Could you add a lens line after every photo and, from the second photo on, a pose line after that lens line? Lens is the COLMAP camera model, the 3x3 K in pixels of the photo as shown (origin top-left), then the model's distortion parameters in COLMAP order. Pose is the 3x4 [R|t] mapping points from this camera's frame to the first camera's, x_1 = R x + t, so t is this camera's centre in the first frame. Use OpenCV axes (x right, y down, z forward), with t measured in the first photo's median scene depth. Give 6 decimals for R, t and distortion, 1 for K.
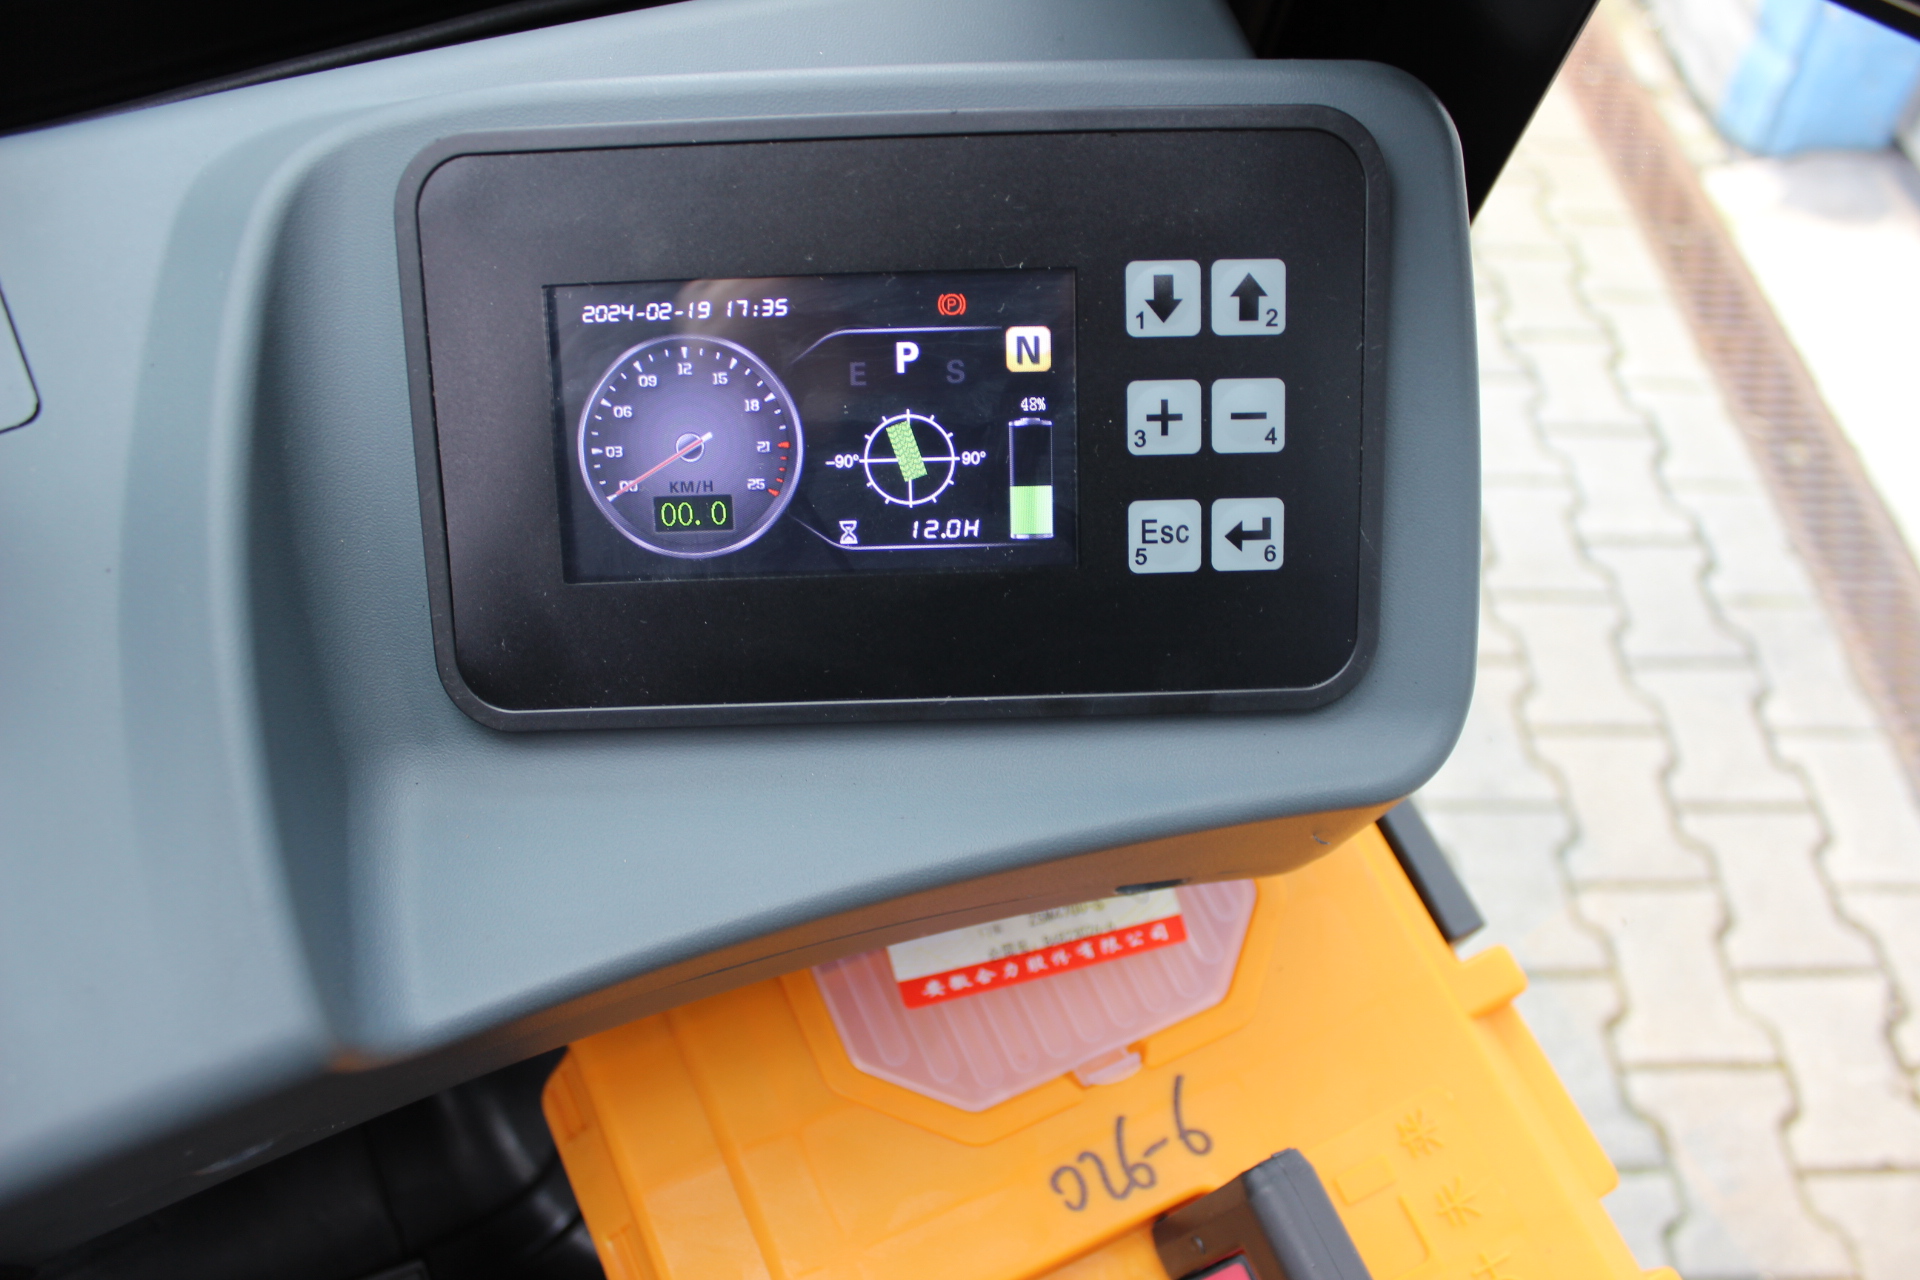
lens RADIAL K [[1543.2, 0, 960.0], [0, 1543.2, 640.0], [0, 0, 1]] dist [-0.145933, 0.099647]
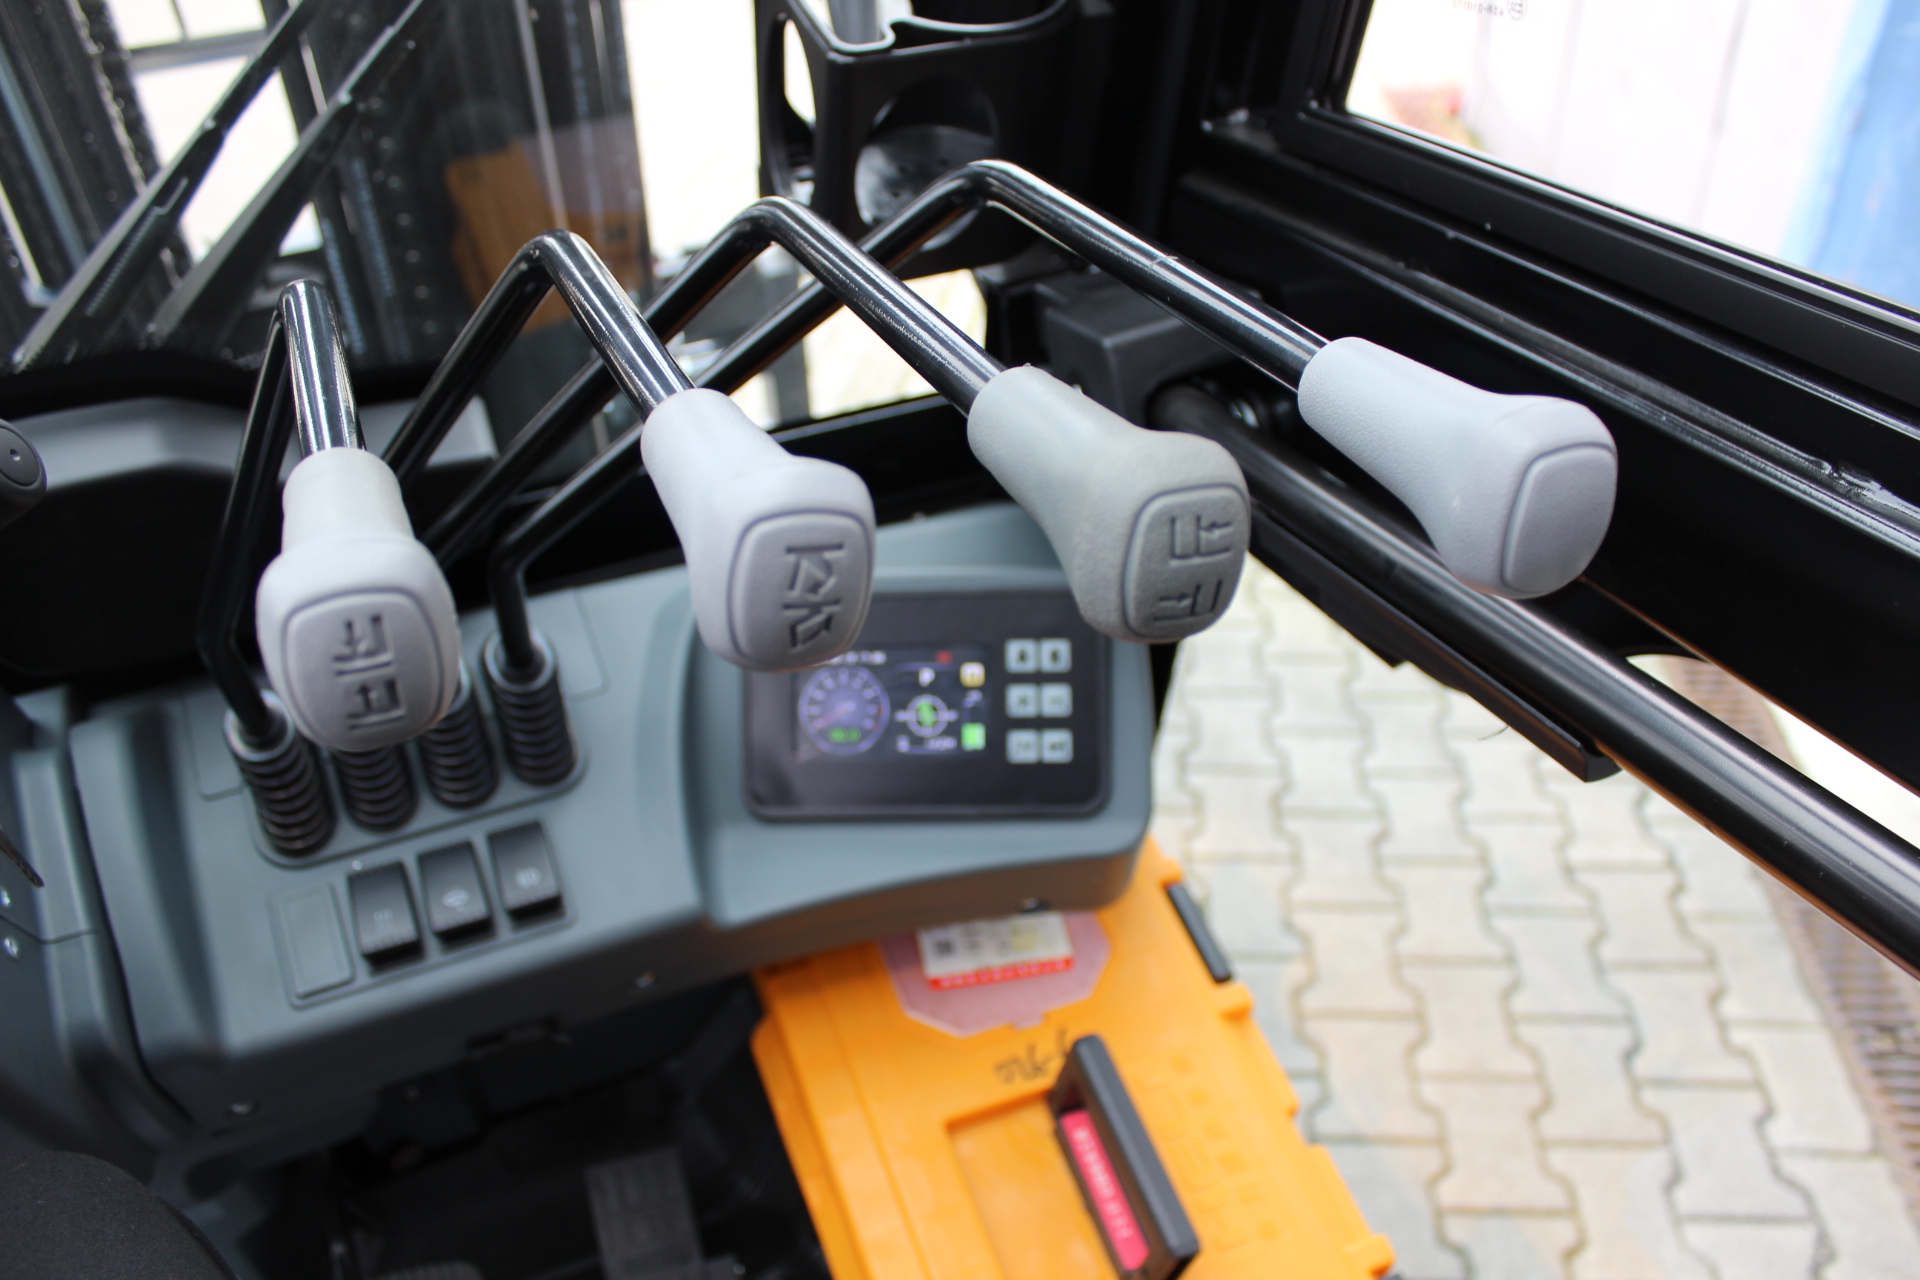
lens RADIAL K [[1543.2, 0, 960.0], [0, 1543.2, 640.0], [0, 0, 1]] dist [-0.145933, 0.099647]
pose [[0.995566, 0.010301, -0.093505, 0.051966], [-0.032301, 0.970986, -0.236945, 0.073332], [0.088351, 0.238914, 0.967013, -0.303725]]
